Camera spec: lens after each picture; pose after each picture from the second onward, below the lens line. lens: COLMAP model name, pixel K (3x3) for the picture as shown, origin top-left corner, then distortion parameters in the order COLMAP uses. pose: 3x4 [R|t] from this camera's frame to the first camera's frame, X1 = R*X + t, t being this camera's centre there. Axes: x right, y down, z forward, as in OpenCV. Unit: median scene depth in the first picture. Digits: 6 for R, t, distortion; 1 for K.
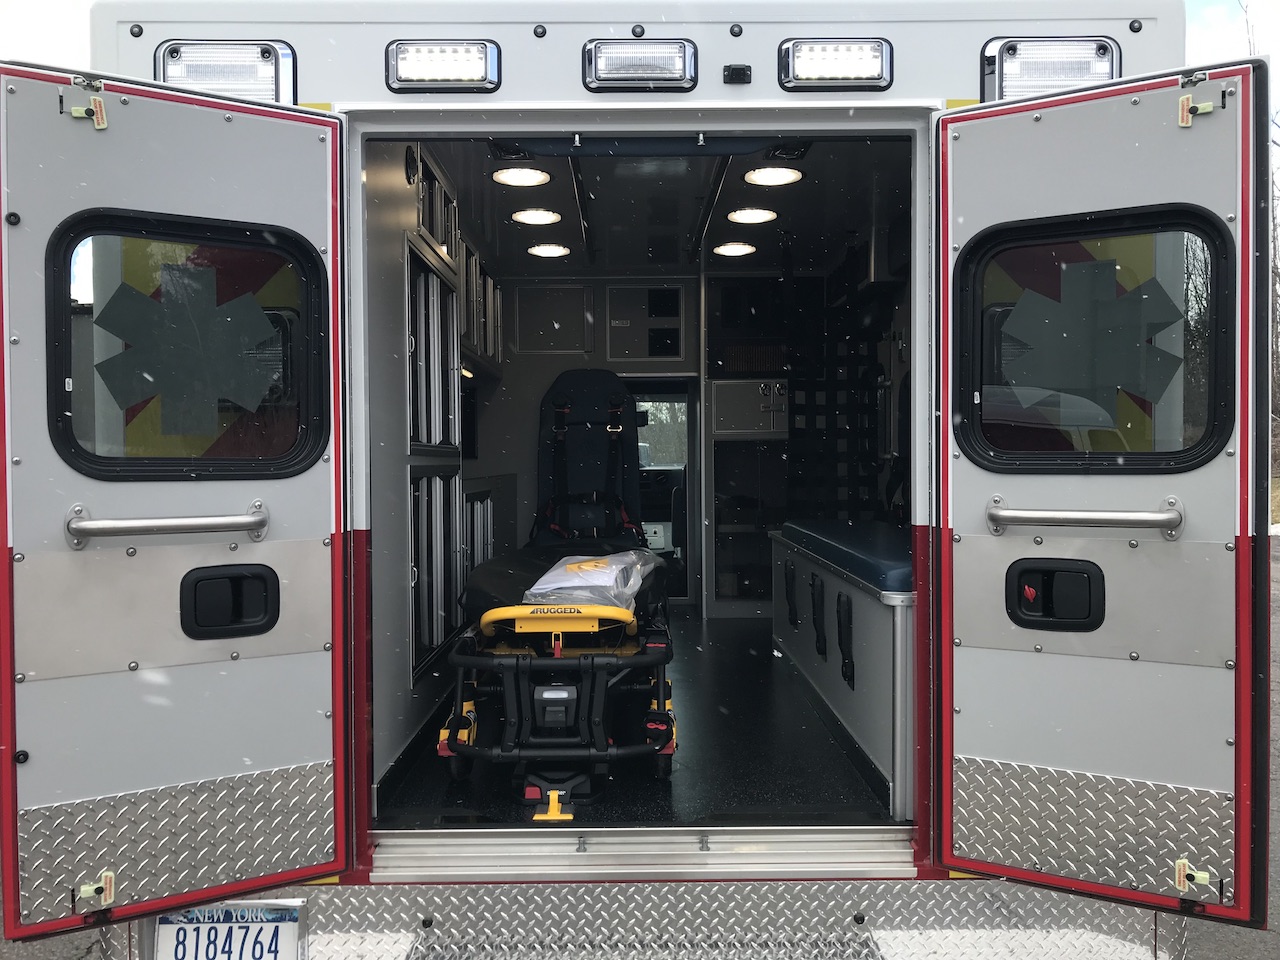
lens RADIAL K [[1063.0, 0, 640.0], [0, 1063.0, 480.0], [0, 0, 1]] dist [0.013697, -0.003800]
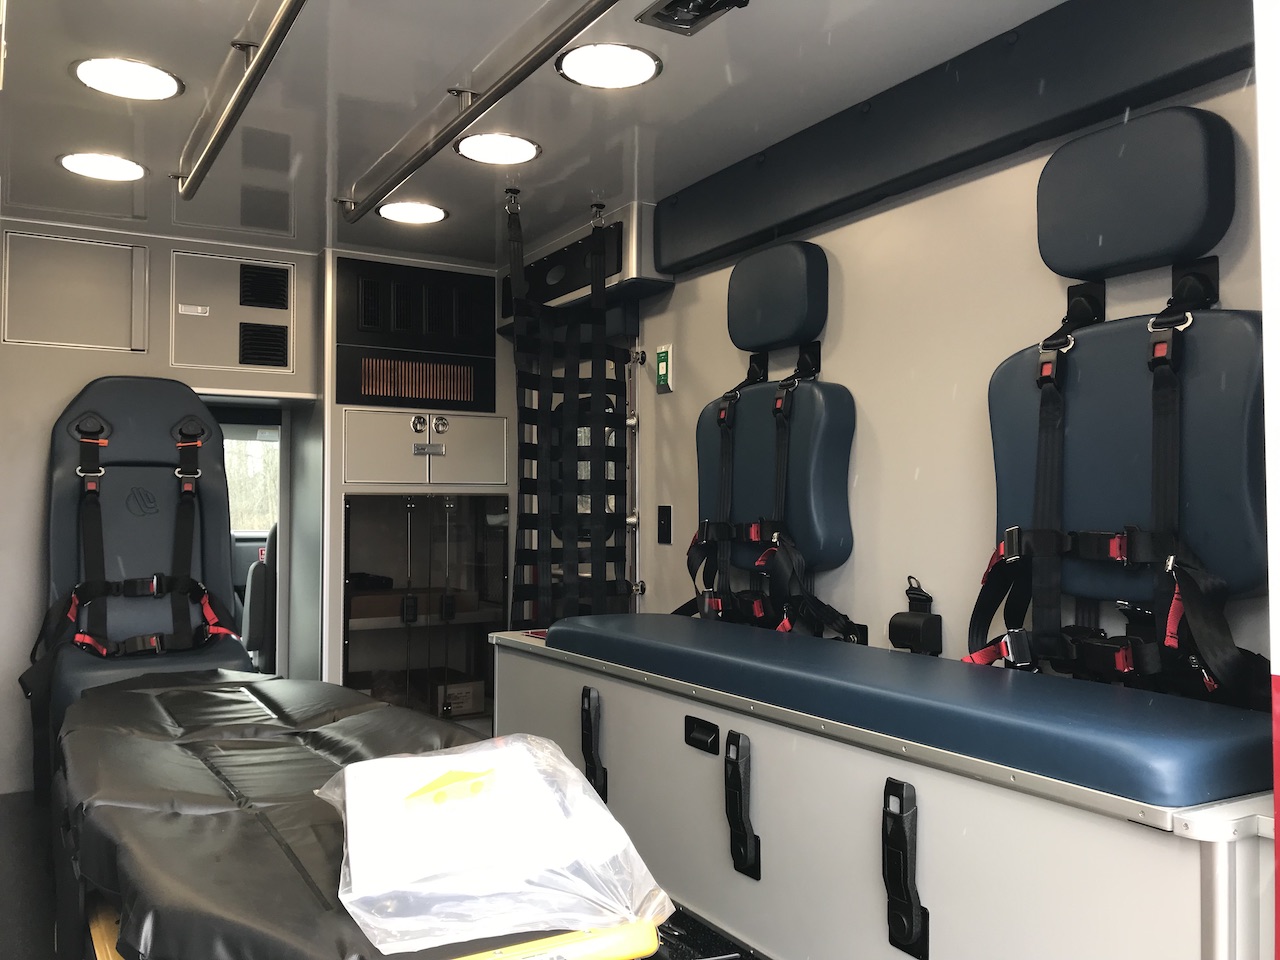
lens RADIAL K [[1063.0, 0, 640.0], [0, 1063.0, 480.0], [0, 0, 1]] dist [0.013697, -0.003800]
pose [[0.862249, 0.022808, 0.505970, -0.111902], [0.003781, 0.998668, -0.051461, -0.011203], [-0.506470, 0.046285, 0.861014, 0.323091]]
